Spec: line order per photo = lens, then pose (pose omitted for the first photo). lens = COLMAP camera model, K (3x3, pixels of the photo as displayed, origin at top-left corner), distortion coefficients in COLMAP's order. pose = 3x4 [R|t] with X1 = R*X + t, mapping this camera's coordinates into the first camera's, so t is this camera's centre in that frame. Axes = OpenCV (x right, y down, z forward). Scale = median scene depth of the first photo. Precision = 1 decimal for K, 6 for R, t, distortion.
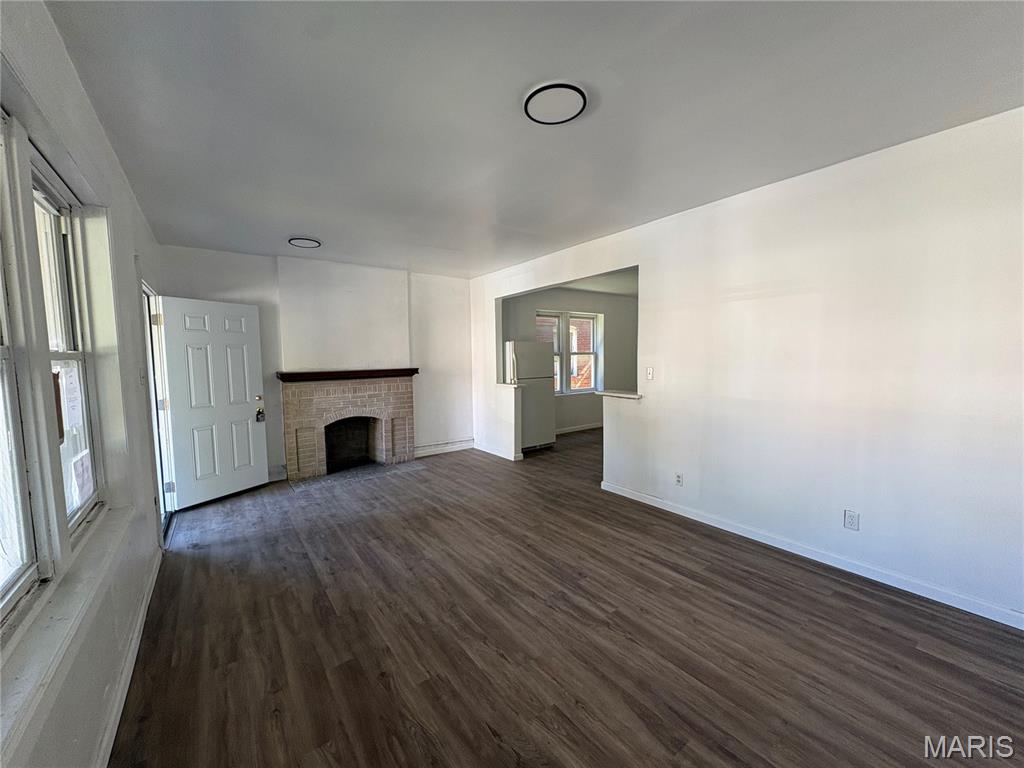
lens RADIAL K [[406.5, 0, 512.0], [0, 406.5, 384.0], [0, 0, 1]] dist [0.000806, -0.000504]
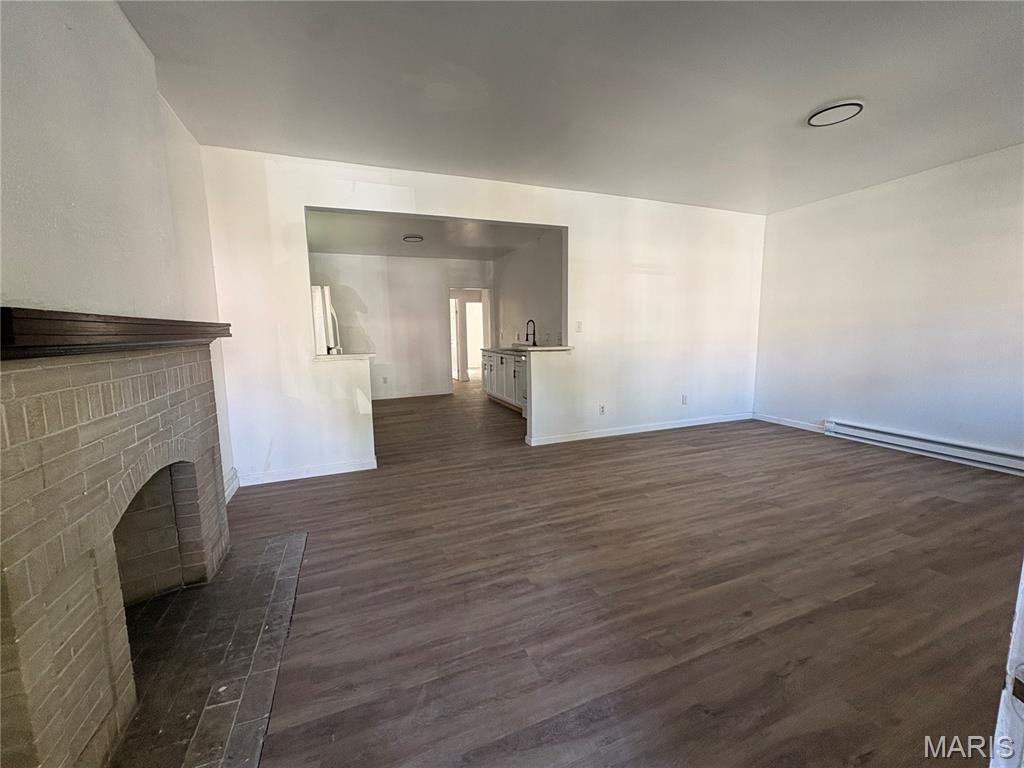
lens RADIAL K [[406.5, 0, 512.0], [0, 406.5, 384.0], [0, 0, 1]] dist [0.000806, -0.000504]
pose [[0.249588, -0.113730, 0.961650, -0.878383], [0.079658, 0.992125, 0.096660, 0.009119], [-0.965070, 0.052478, 0.256682, 0.947486]]
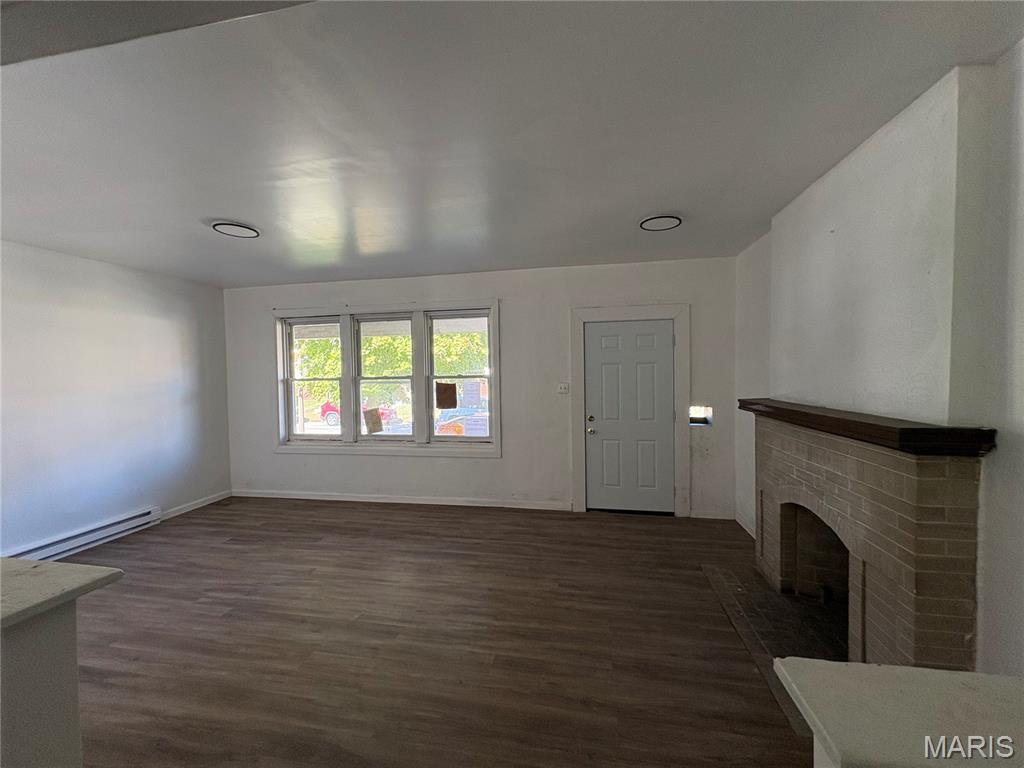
lens RADIAL K [[406.5, 0, 512.0], [0, 406.5, 384.0], [0, 0, 1]] dist [0.000806, -0.000504]
pose [[-0.729867, 0.049811, -0.681772, 0.230938], [-0.019418, 0.995429, 0.093515, -0.138559], [0.683313, 0.081492, -0.725564, 1.572607]]
